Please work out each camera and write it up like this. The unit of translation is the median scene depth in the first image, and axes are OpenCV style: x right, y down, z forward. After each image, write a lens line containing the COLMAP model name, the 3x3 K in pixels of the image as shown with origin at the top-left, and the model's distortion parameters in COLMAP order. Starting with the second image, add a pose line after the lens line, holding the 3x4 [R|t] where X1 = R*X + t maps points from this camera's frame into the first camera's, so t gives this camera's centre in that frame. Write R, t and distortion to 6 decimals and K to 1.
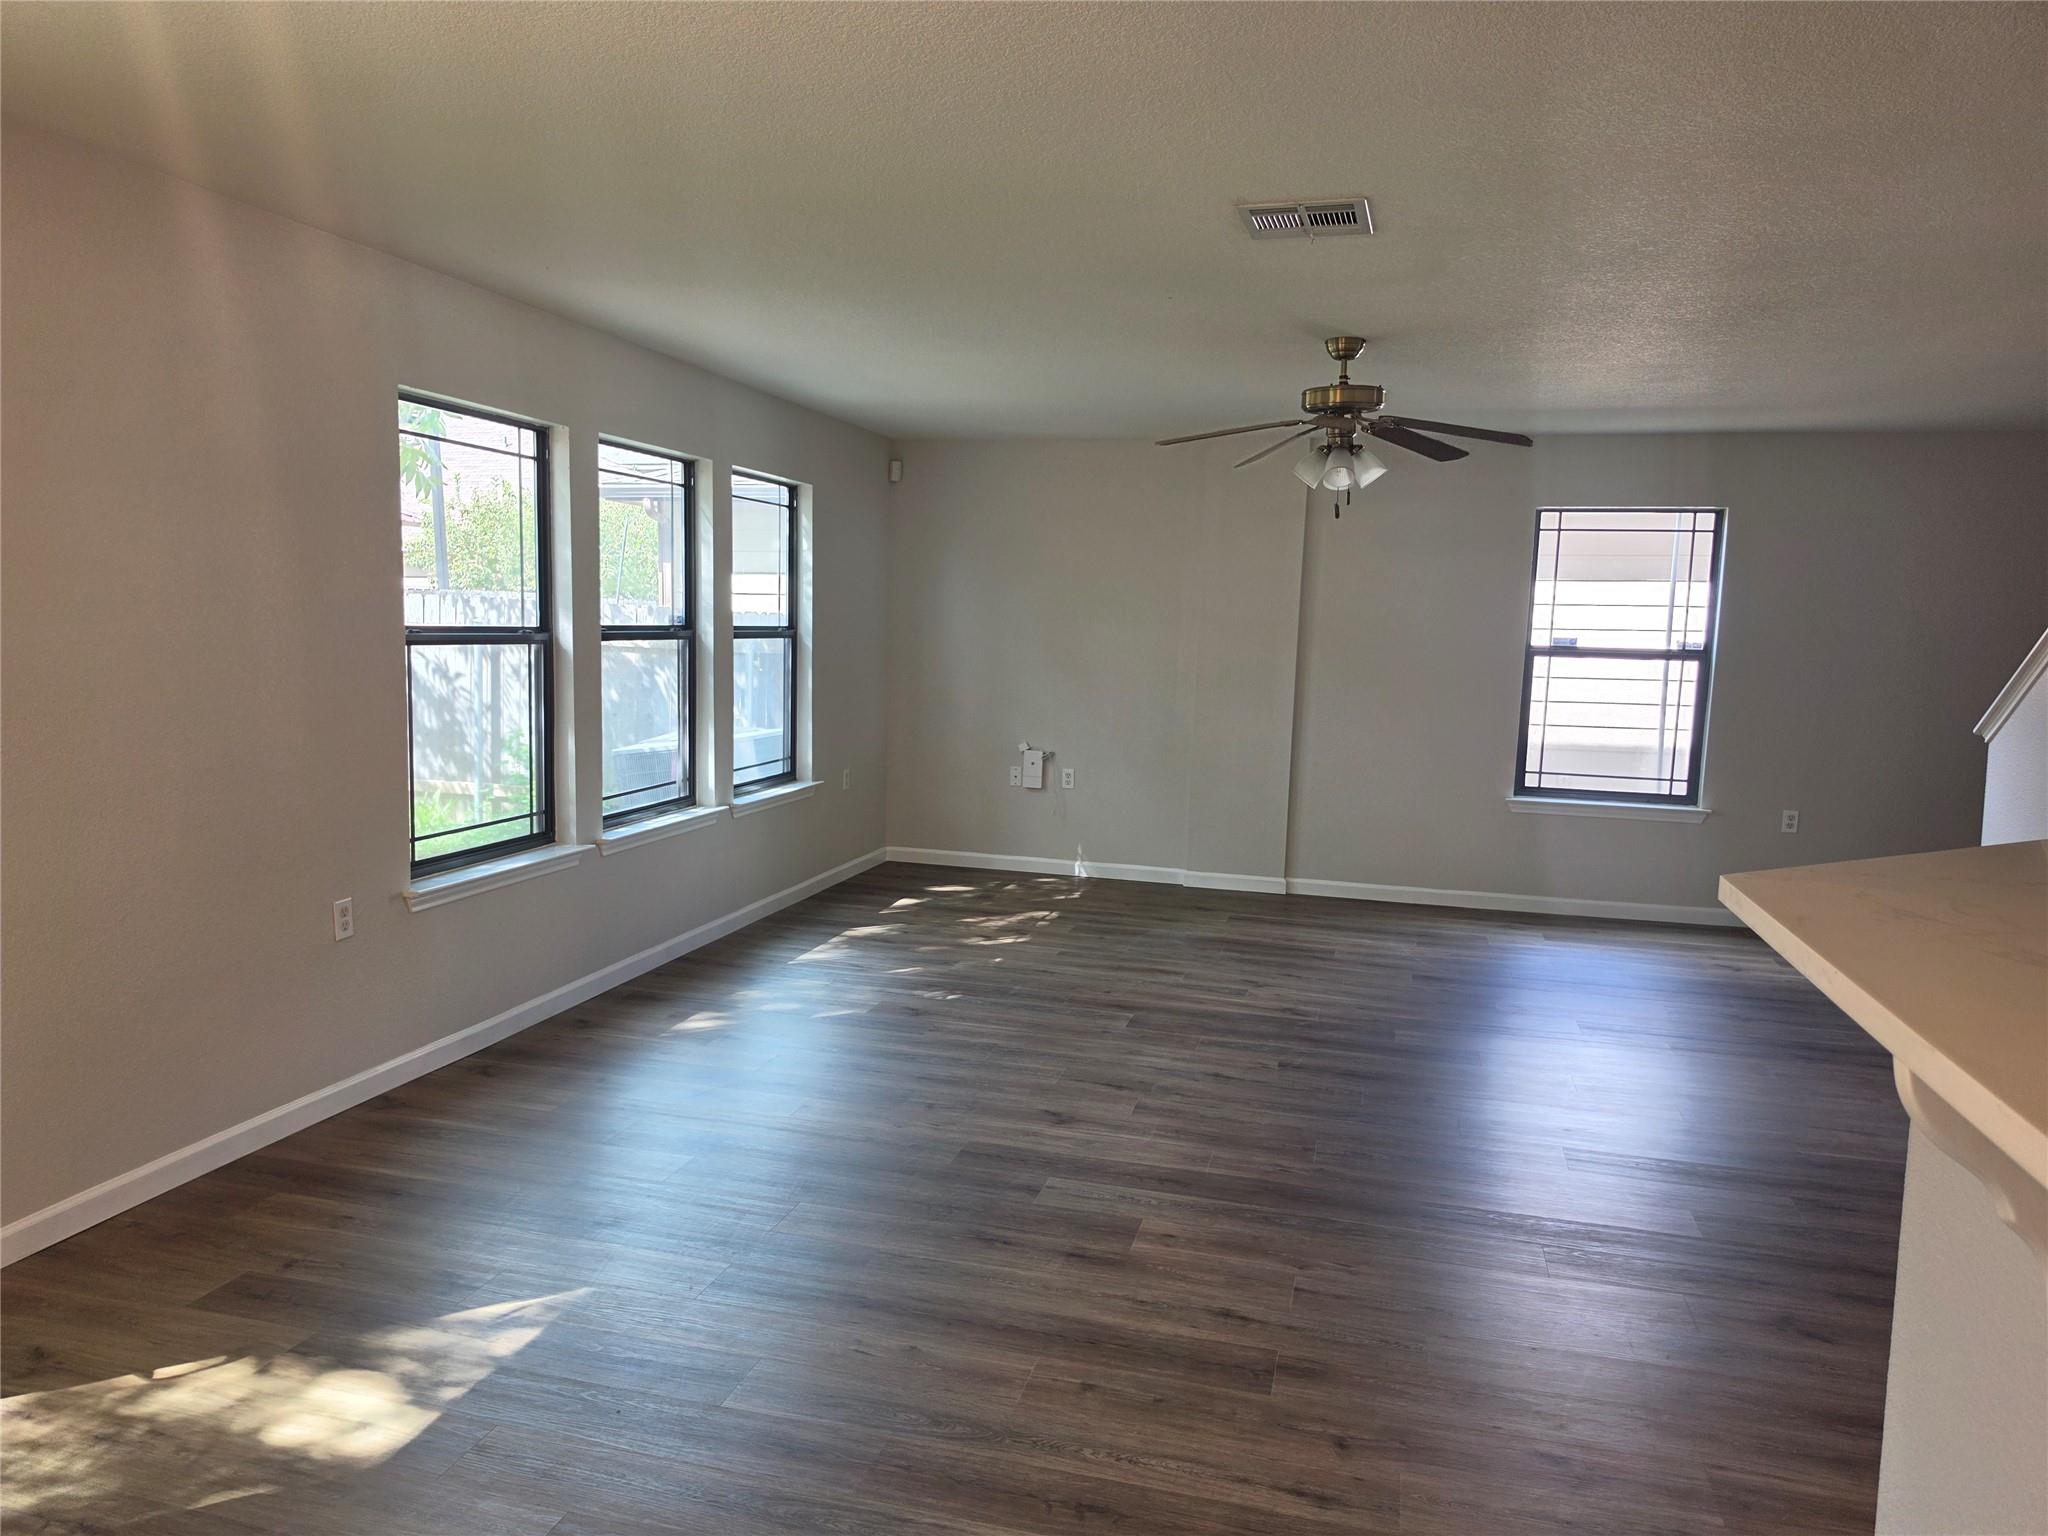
lens RADIAL K [[1401.2, 0, 1016.8], [0, 1401.2, 775.4], [0, 0, 1]] dist [0.008852, -0.006636]
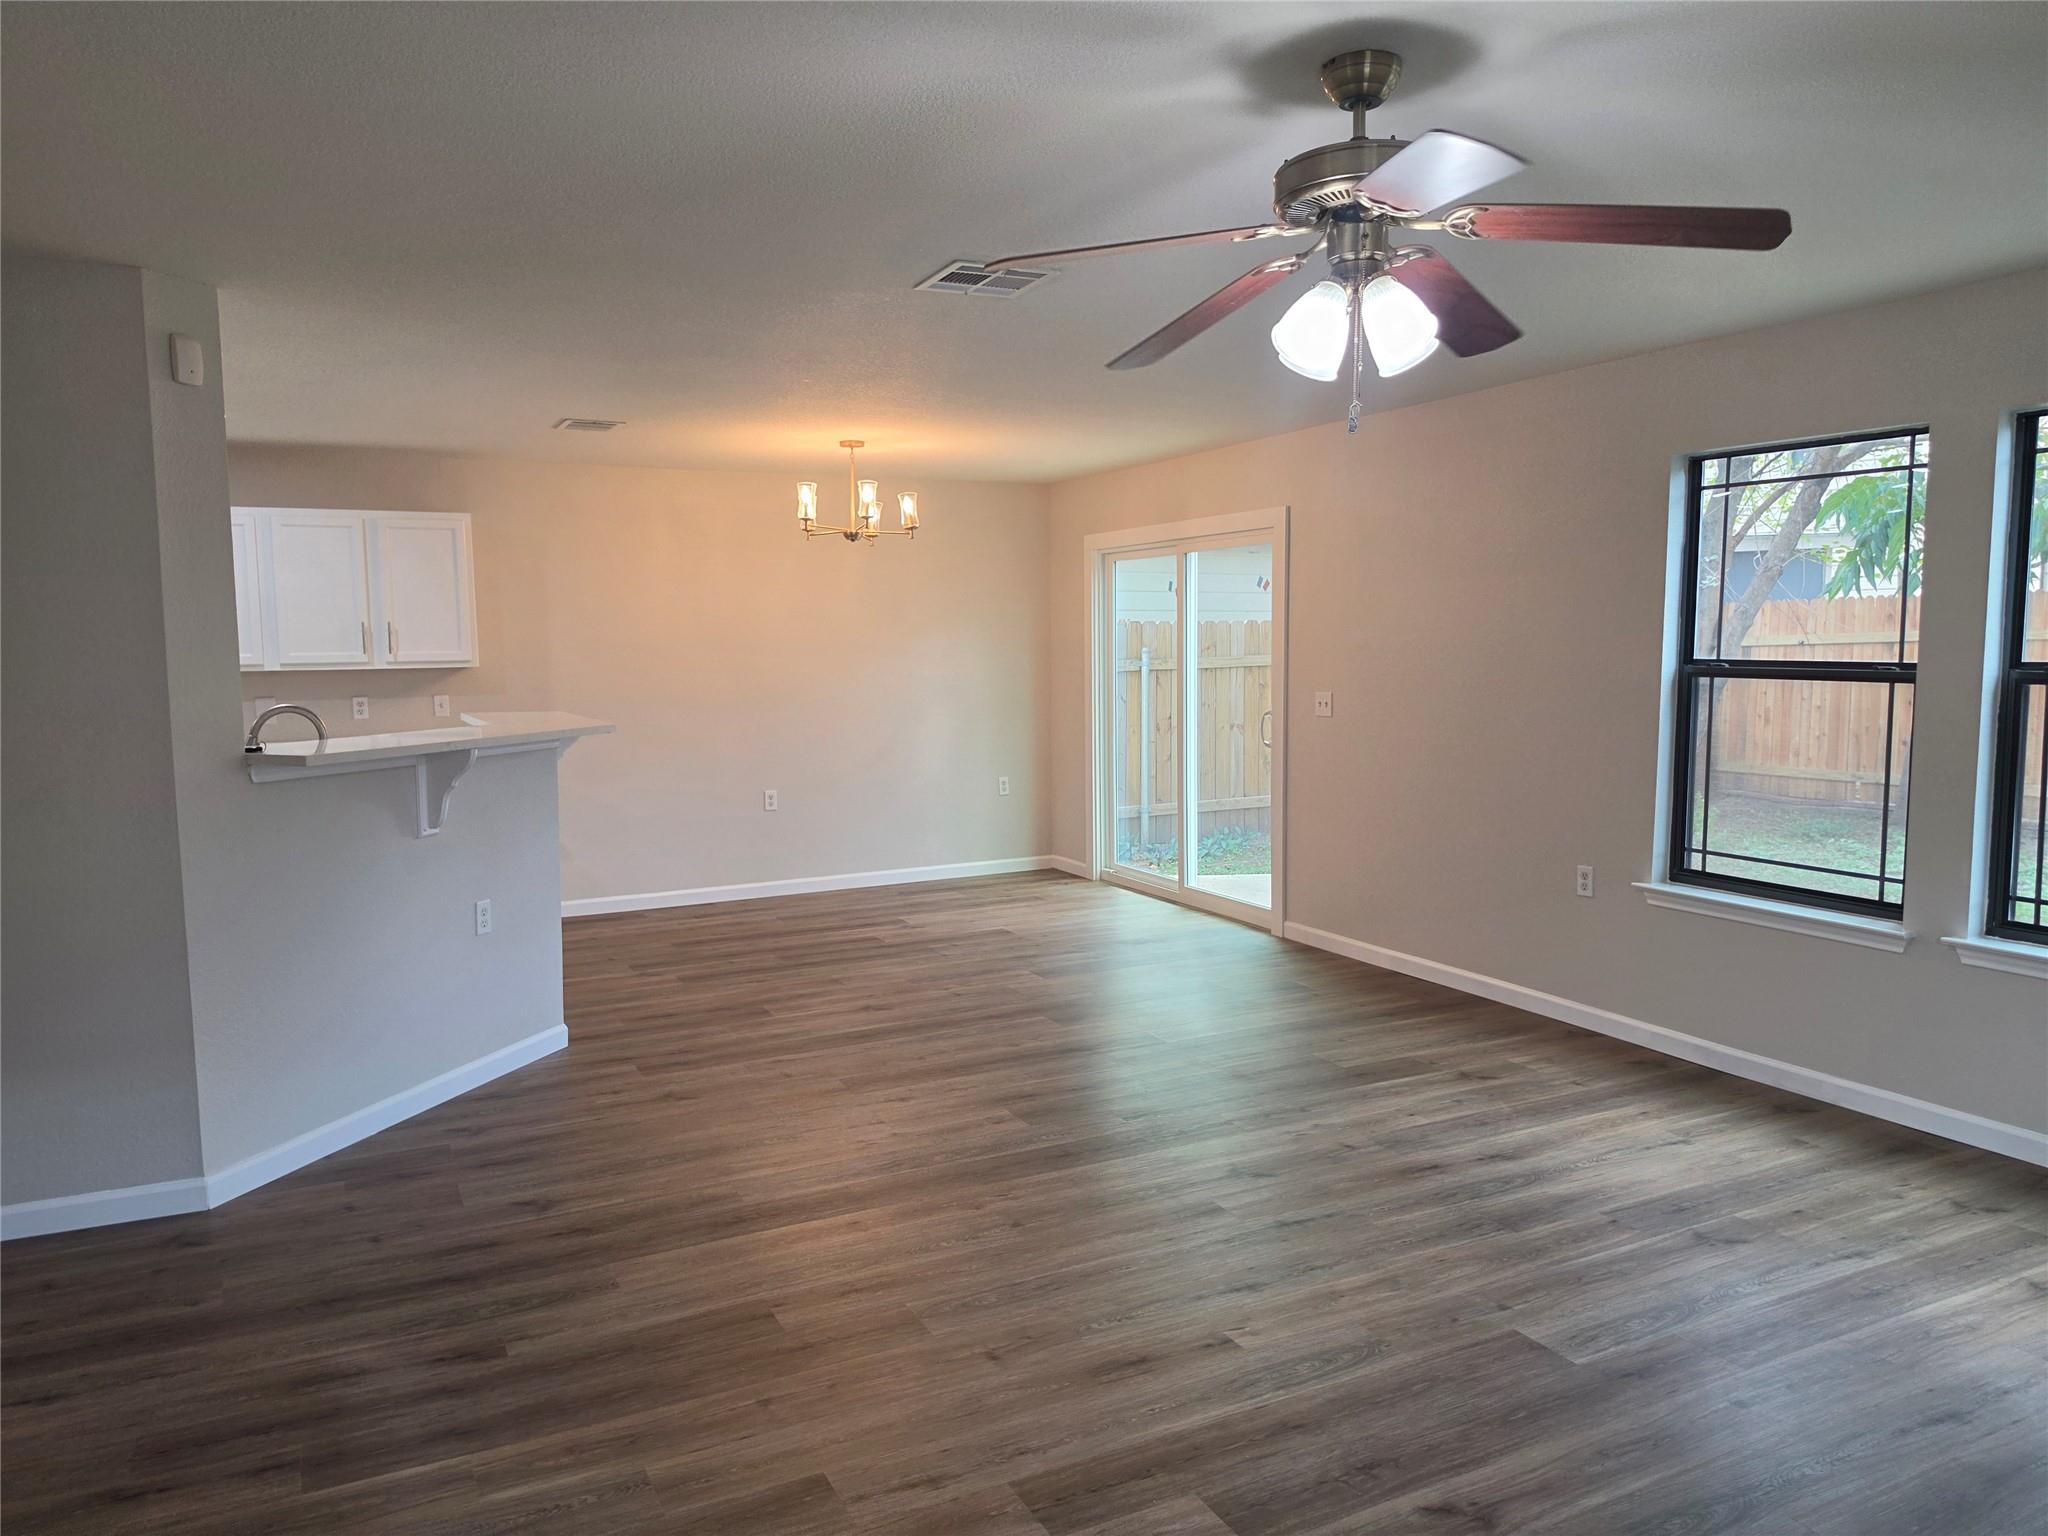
lens RADIAL K [[1401.2, 0, 1016.8], [0, 1401.2, 775.4], [0, 0, 1]] dist [0.008852, -0.006636]
pose [[-0.743704, 0.050305, -0.666614, 0.796358], [-0.082391, 0.982665, 0.166074, -0.171883], [0.663413, 0.178433, -0.726667, 1.601439]]
